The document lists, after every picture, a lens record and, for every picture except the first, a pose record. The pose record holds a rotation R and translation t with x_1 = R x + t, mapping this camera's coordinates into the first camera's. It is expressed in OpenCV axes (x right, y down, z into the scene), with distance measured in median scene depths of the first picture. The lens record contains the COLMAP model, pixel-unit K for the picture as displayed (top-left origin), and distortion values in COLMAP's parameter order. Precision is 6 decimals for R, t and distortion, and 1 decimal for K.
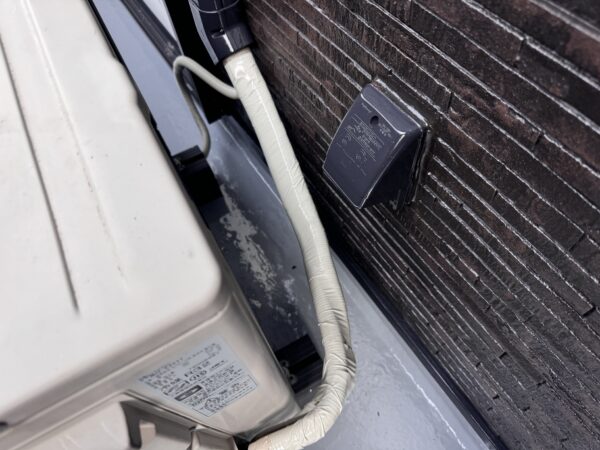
lens RADIAL K [[422.9, 0, 300.0], [0, 422.9, 225.0], [0, 0, 1]] dist [-0.000001, -0.004782]
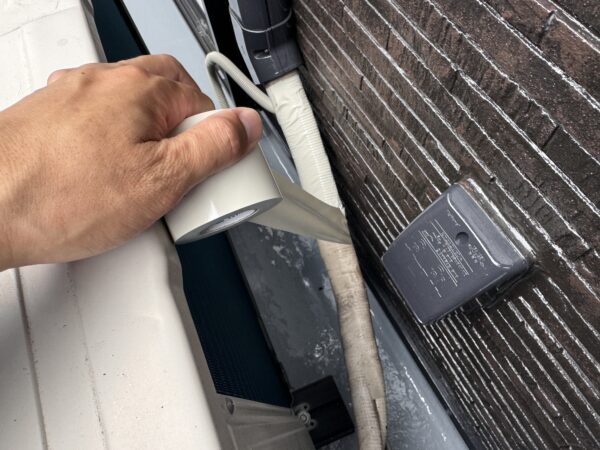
lens RADIAL K [[420.1, 0, 300.0], [0, 420.1, 225.0], [0, 0, 1]] dist [-0.001686, 0.003731]
pose [[0.995926, 0.081878, -0.037780, -0.073579], [-0.077959, 0.992363, 0.095590, -0.250442], [0.045319, -0.092255, 0.994704, 0.173442]]
